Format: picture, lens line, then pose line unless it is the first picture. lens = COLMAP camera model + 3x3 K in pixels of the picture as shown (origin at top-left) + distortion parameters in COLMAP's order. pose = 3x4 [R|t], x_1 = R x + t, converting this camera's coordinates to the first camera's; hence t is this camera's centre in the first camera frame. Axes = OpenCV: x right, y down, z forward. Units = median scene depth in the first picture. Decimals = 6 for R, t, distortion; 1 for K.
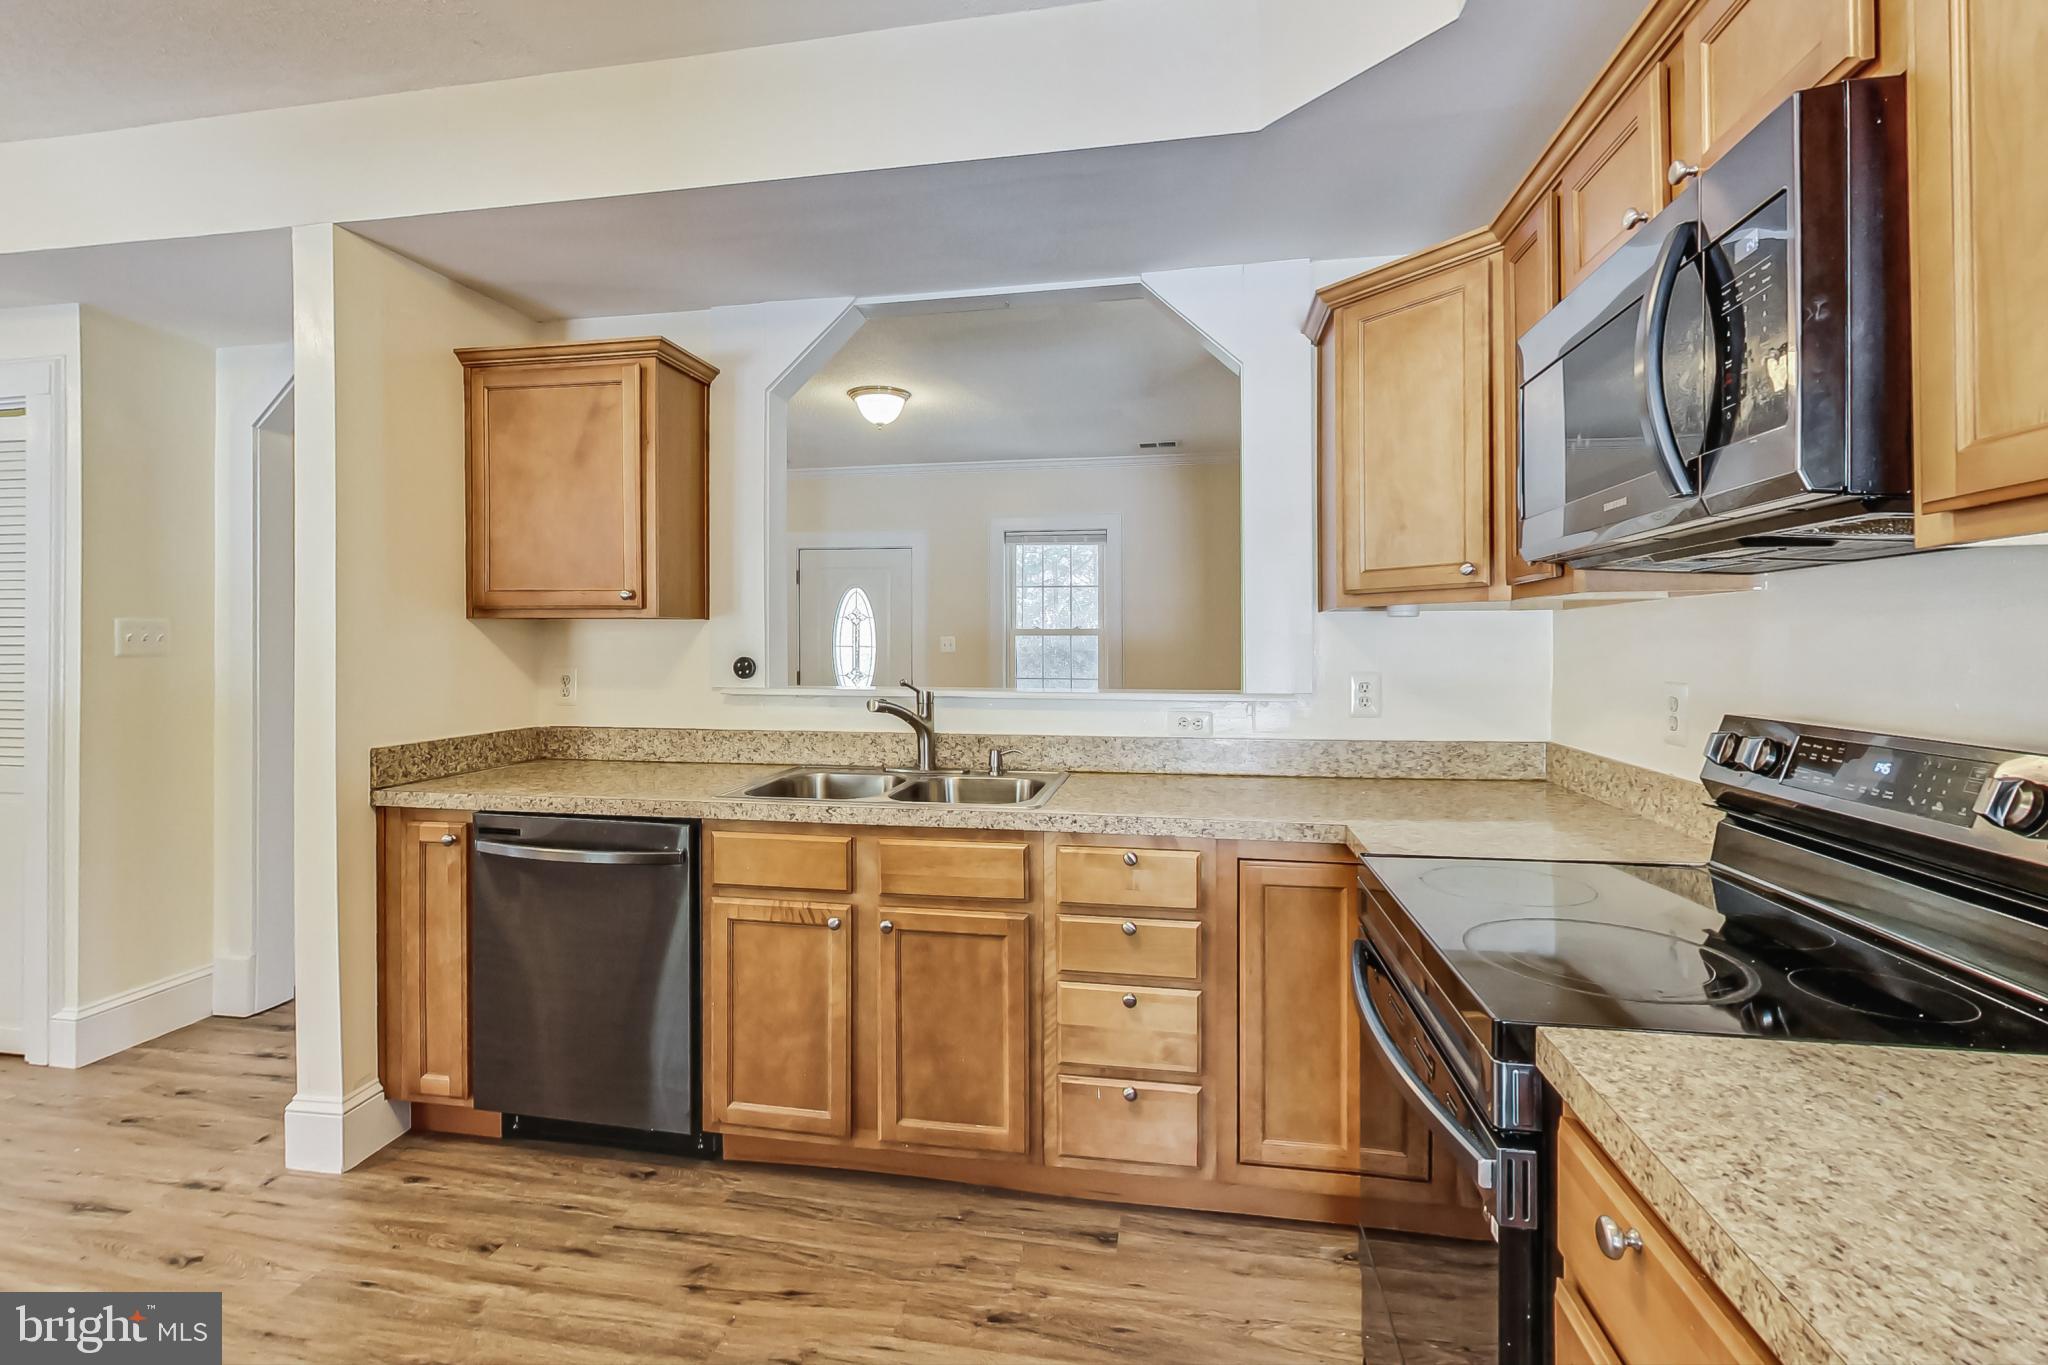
lens RADIAL K [[917.1, 0, 1027.5], [0, 917.1, 641.0], [0, 0, 1]] dist [0.000334, -0.000536]
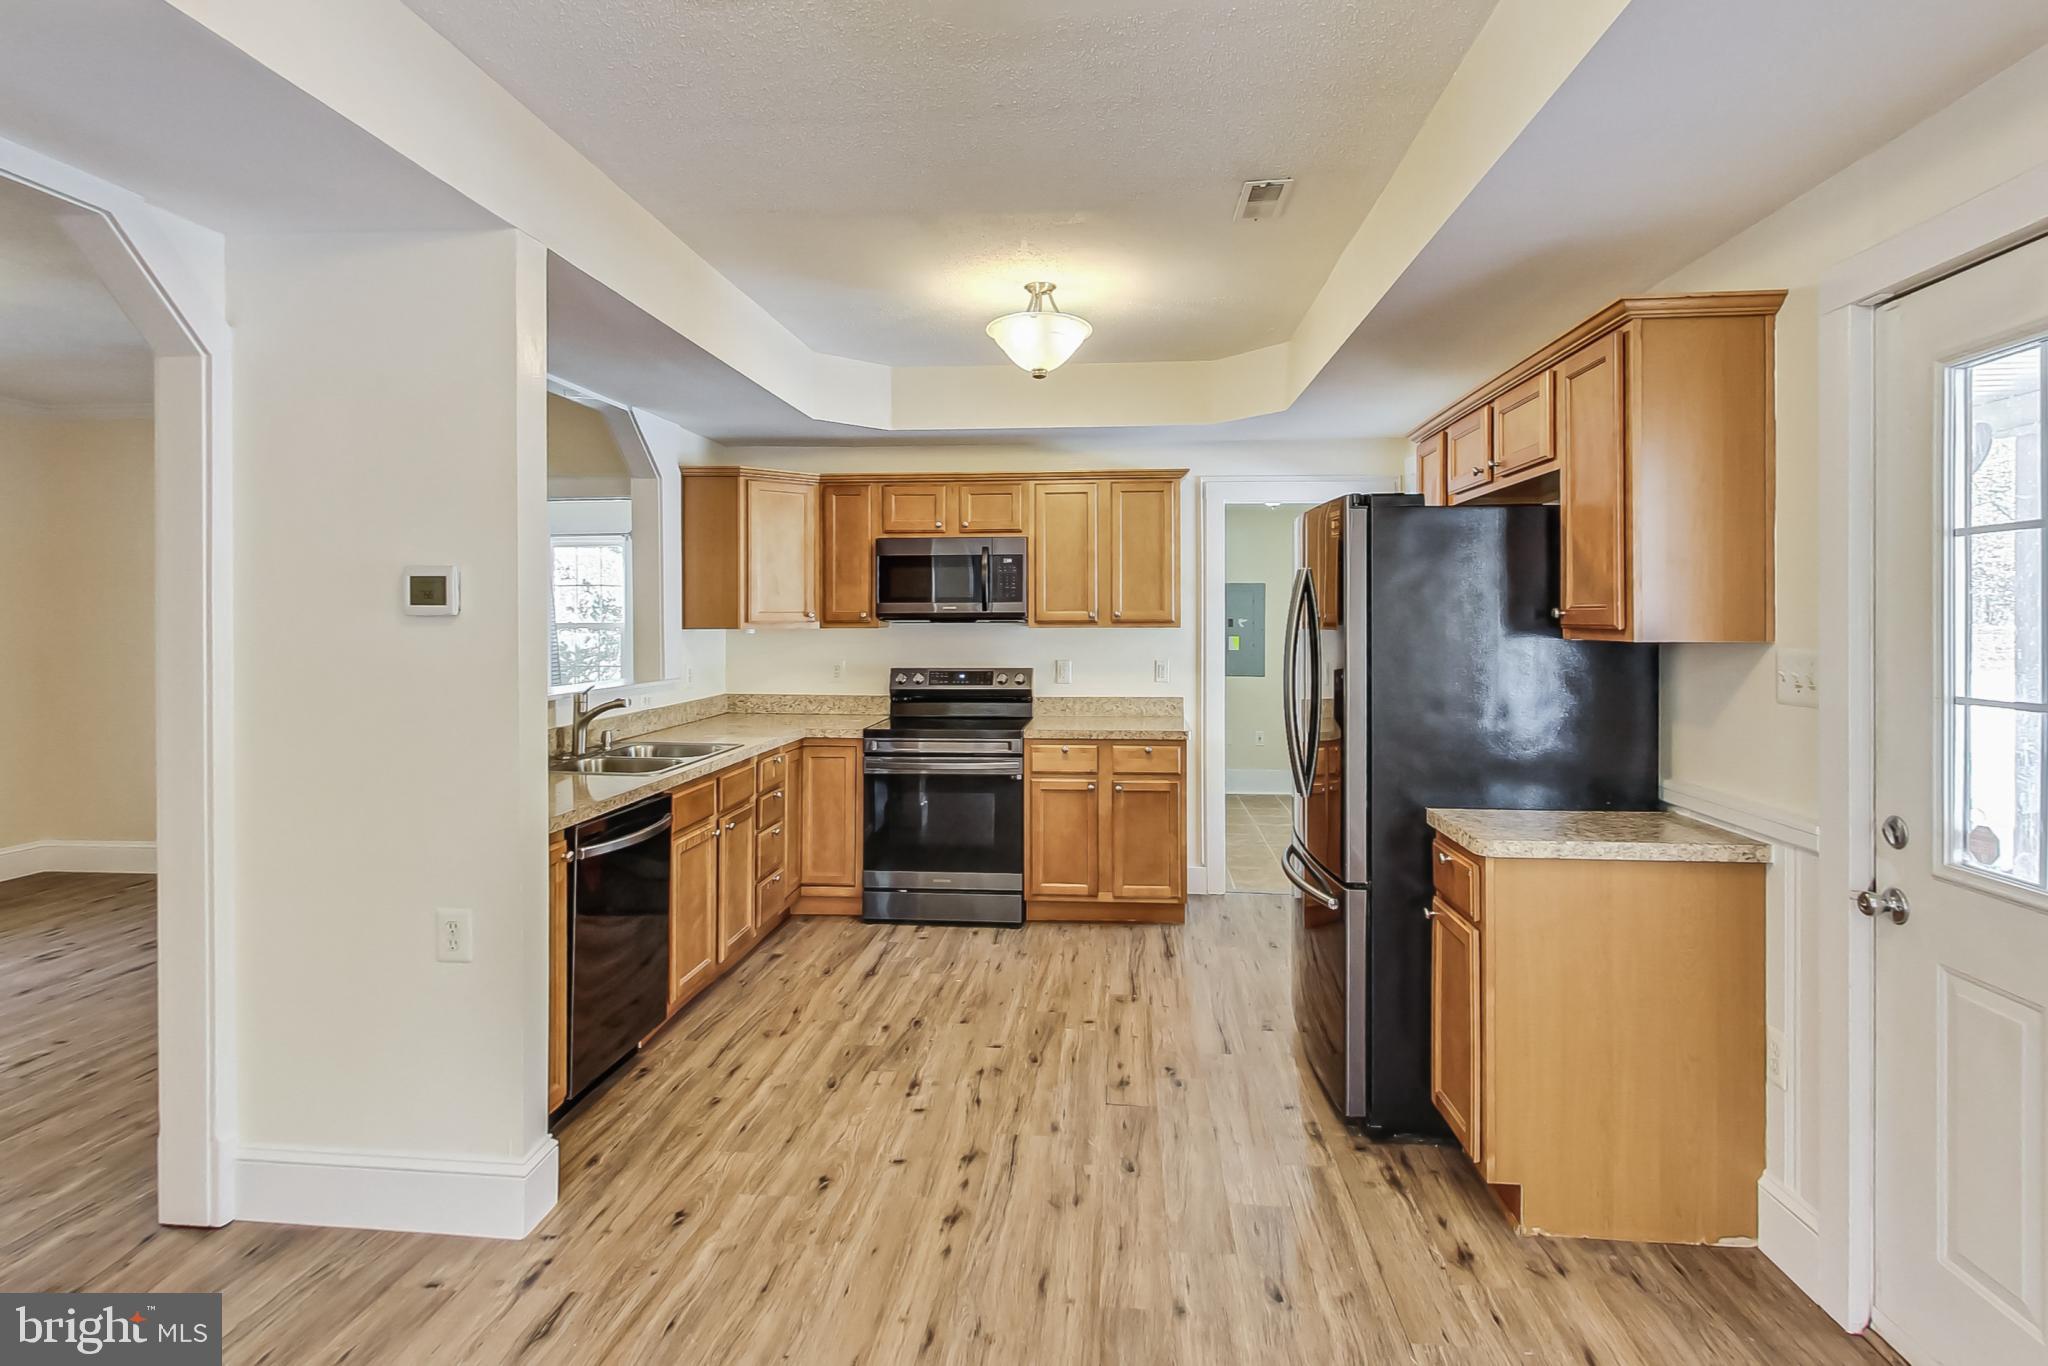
lens RADIAL K [[1031.2, 0, 1020.3], [0, 1031.2, 618.2], [0, 0, 1]] dist [0.002225, -0.000019]
pose [[-0.074505, -0.001837, 0.997219, -2.033213], [-0.002133, 0.999996, 0.001683, -0.069903], [-0.997218, -0.002002, -0.074509, 0.611628]]
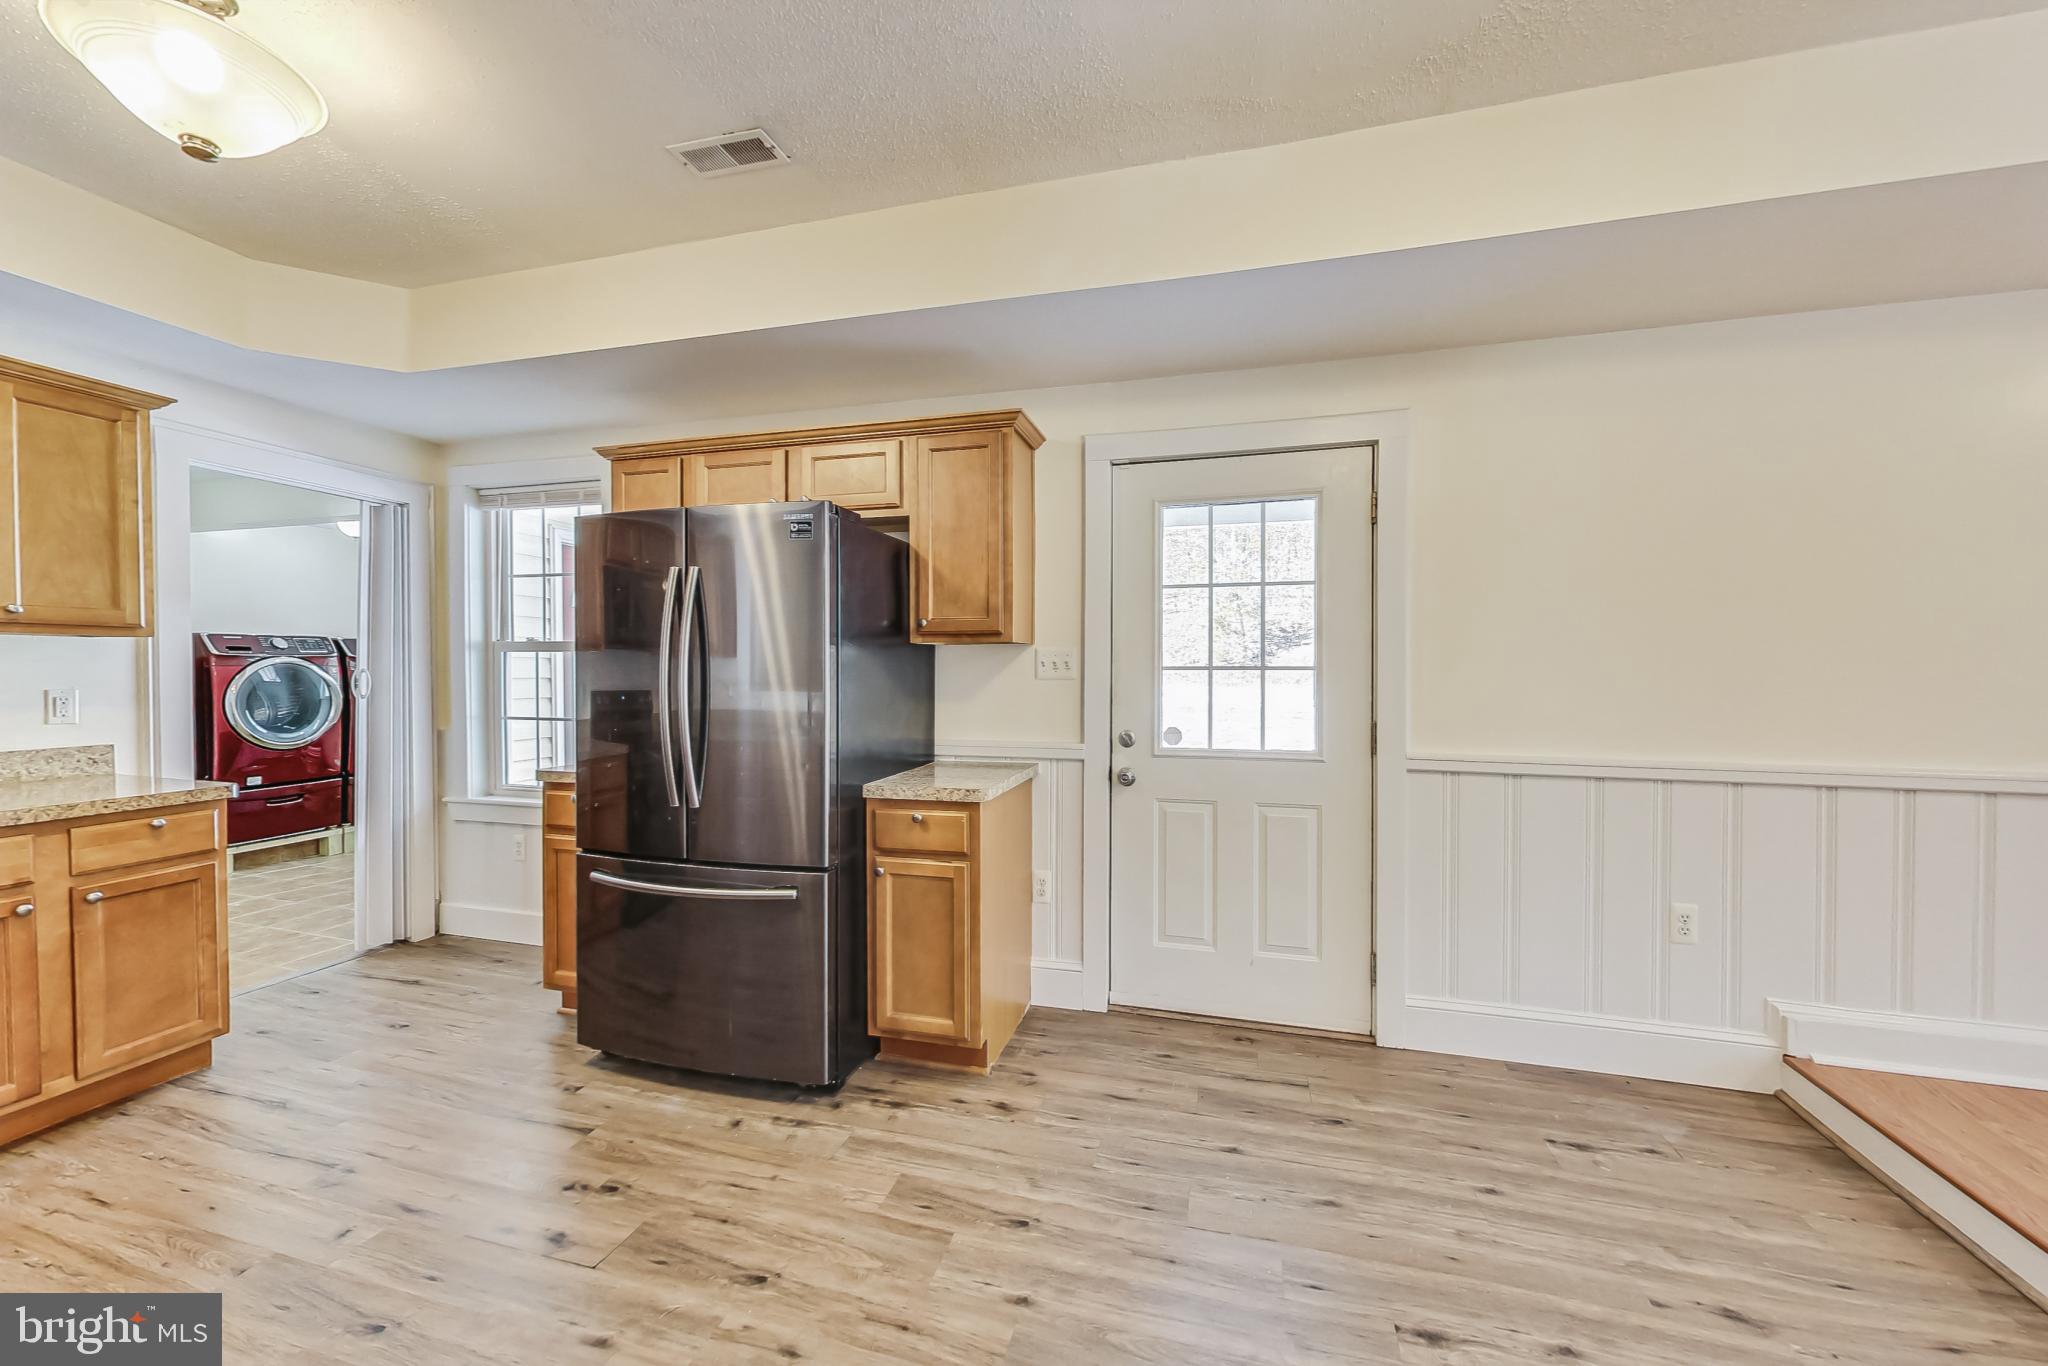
lens RADIAL K [[765.0, 0, 1026.0], [0, 765.0, 677.4], [0, 0, 1]] dist [0.002072, -0.000509]
pose [[-0.994207, -0.005126, 0.107361, -1.123297], [-0.003803, 0.999914, 0.012519, 0.000240], [-0.107416, 0.012038, -0.994141, 1.100545]]
